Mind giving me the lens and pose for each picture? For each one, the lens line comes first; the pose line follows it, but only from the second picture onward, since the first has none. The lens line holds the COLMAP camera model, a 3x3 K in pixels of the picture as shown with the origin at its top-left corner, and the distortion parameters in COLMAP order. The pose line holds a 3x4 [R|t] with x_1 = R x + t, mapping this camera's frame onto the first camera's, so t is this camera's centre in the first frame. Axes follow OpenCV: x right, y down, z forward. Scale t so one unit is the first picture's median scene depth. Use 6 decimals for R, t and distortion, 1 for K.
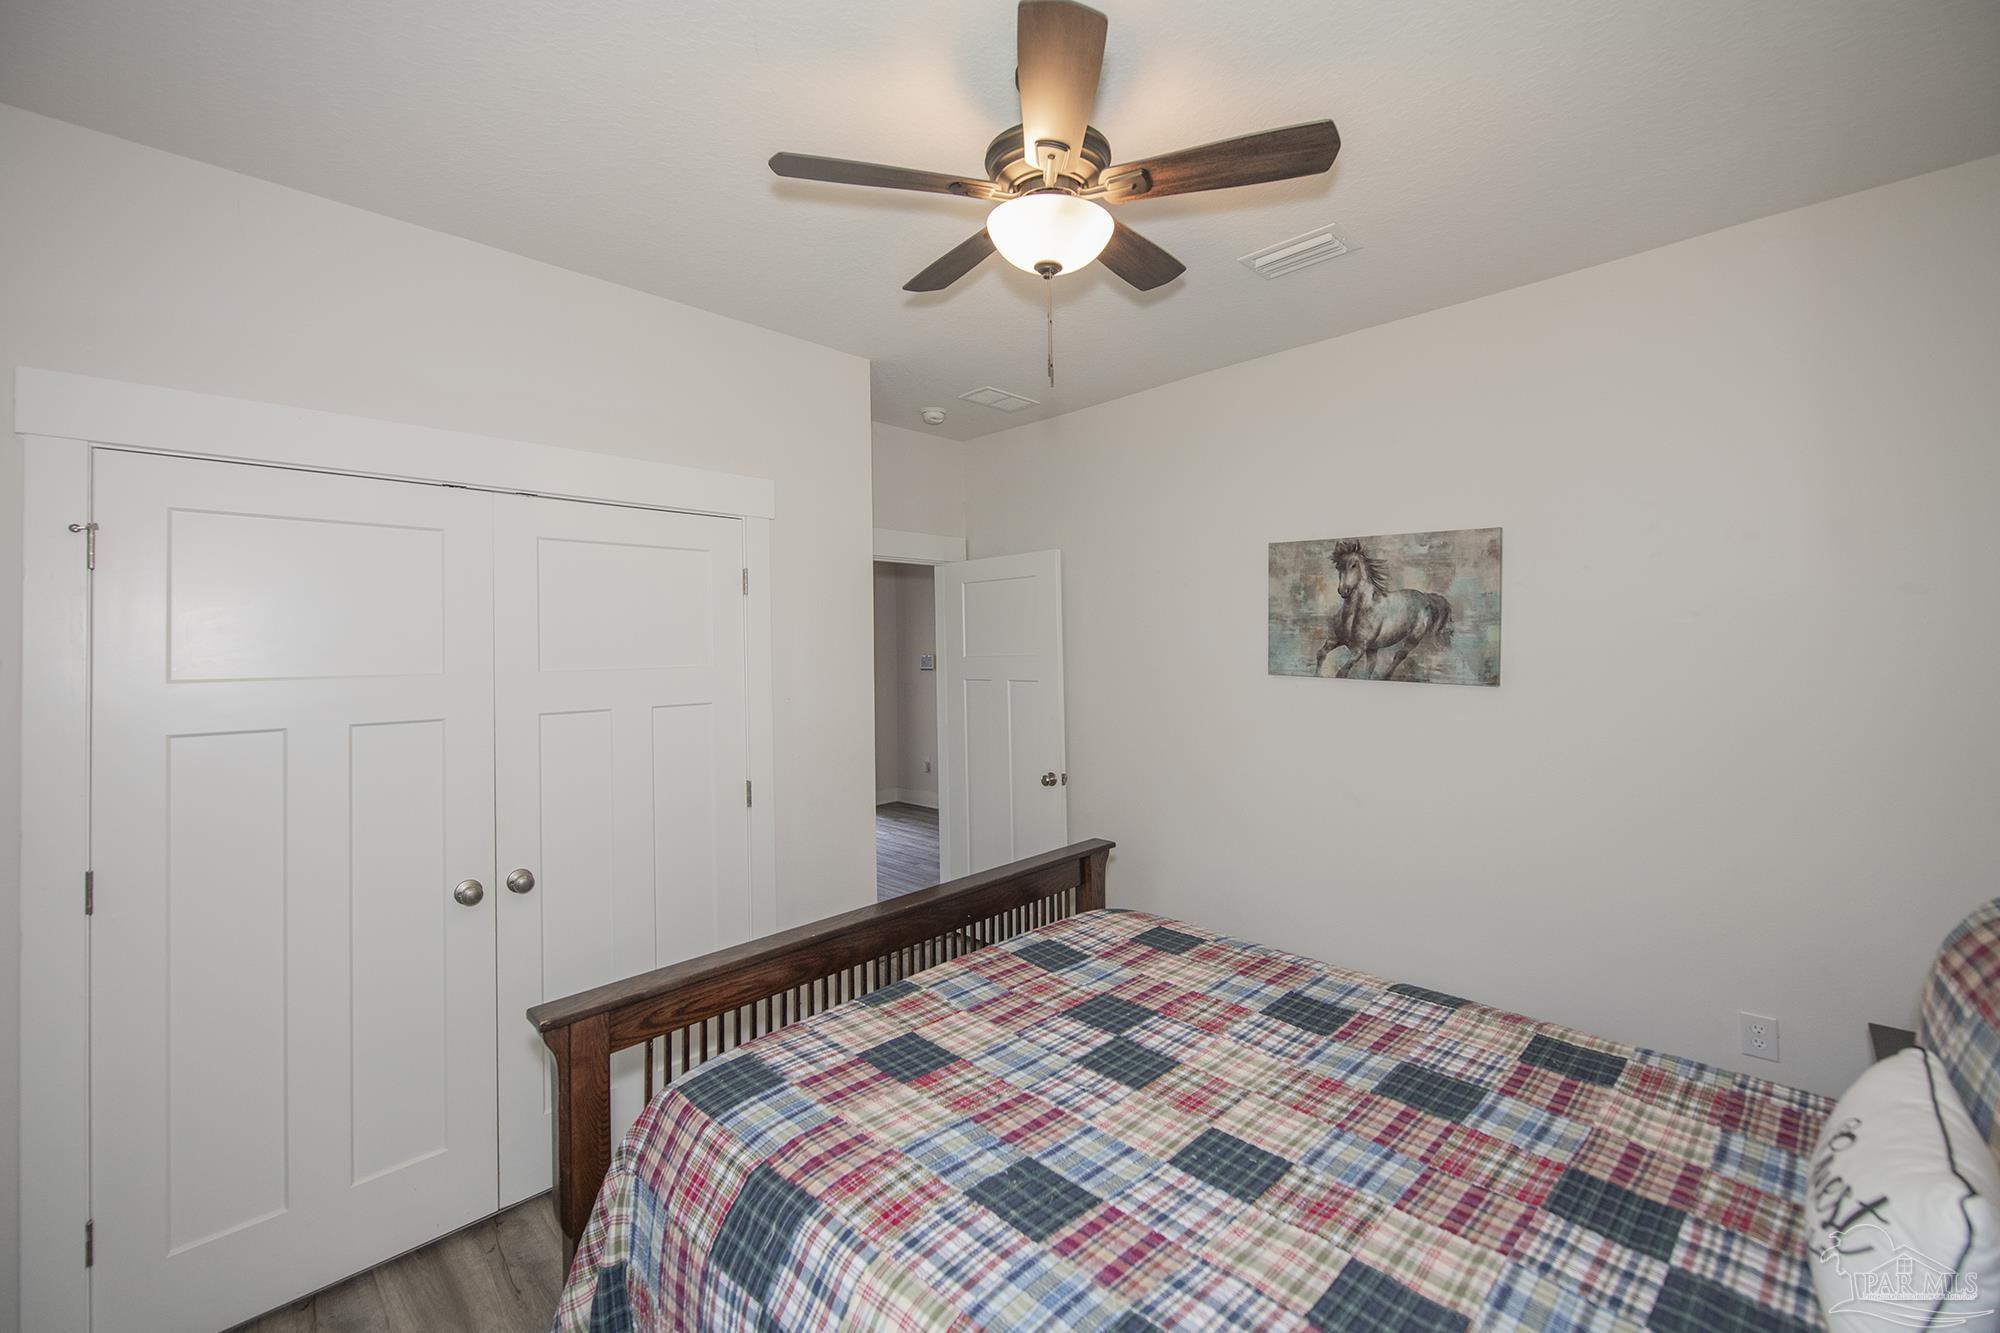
lens RADIAL K [[797.3, 0, 992.5], [0, 797.3, 655.8], [0, 0, 1]] dist [0.016428, -0.000325]
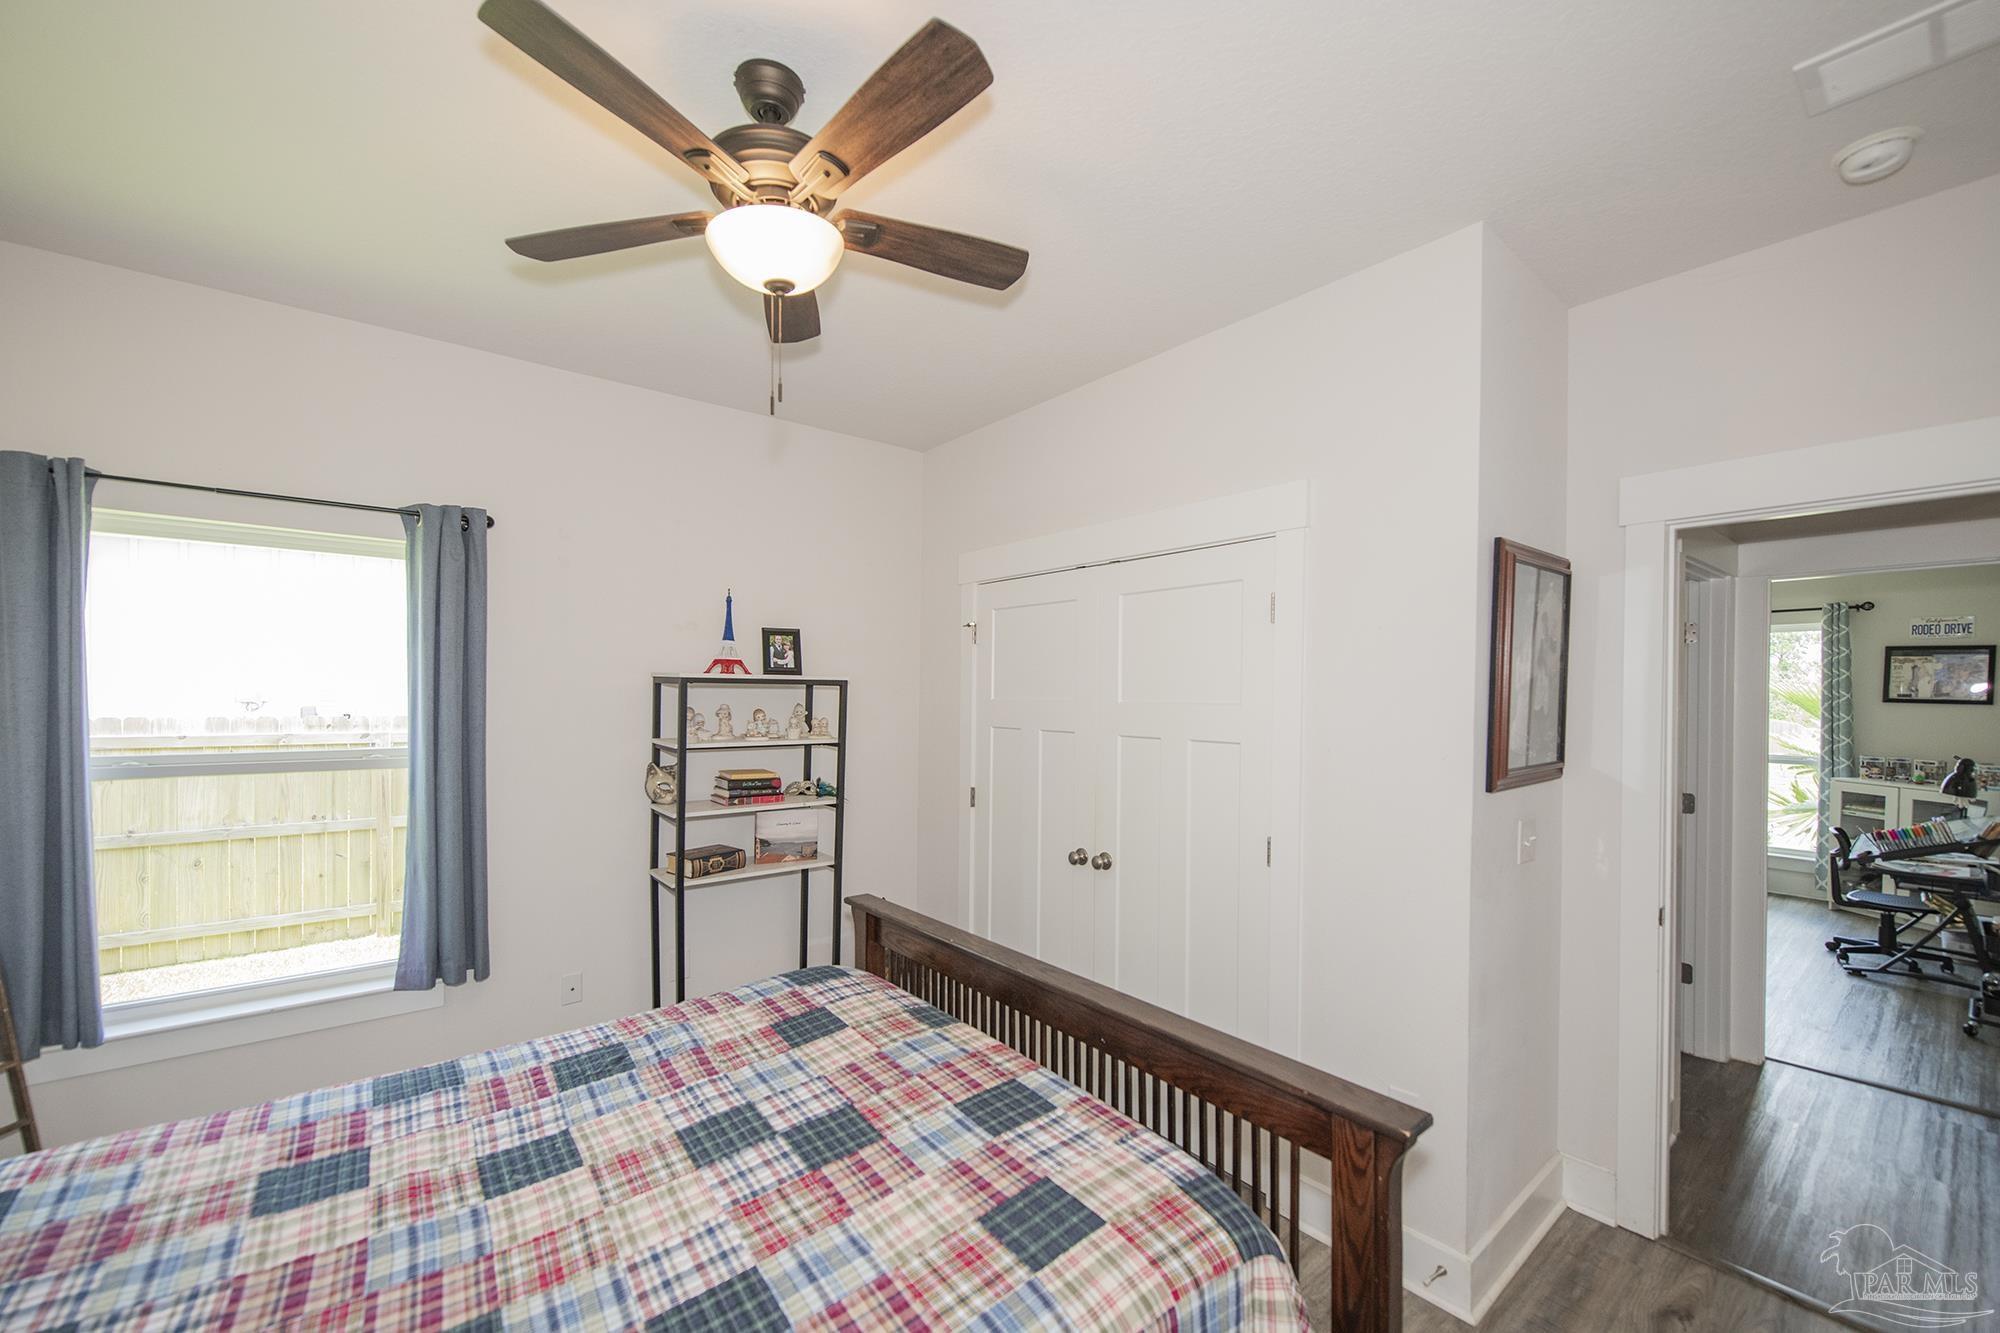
lens RADIAL K [[797.3, 0, 992.3], [0, 797.3, 681.6], [0, 0, 1]] dist [0.016428, -0.000325]
pose [[-0.110077, 0.008747, -0.993885, 1.155692], [-0.007118, 0.999929, 0.009588, -0.033763], [0.993898, 0.008130, -0.110007, 1.533957]]
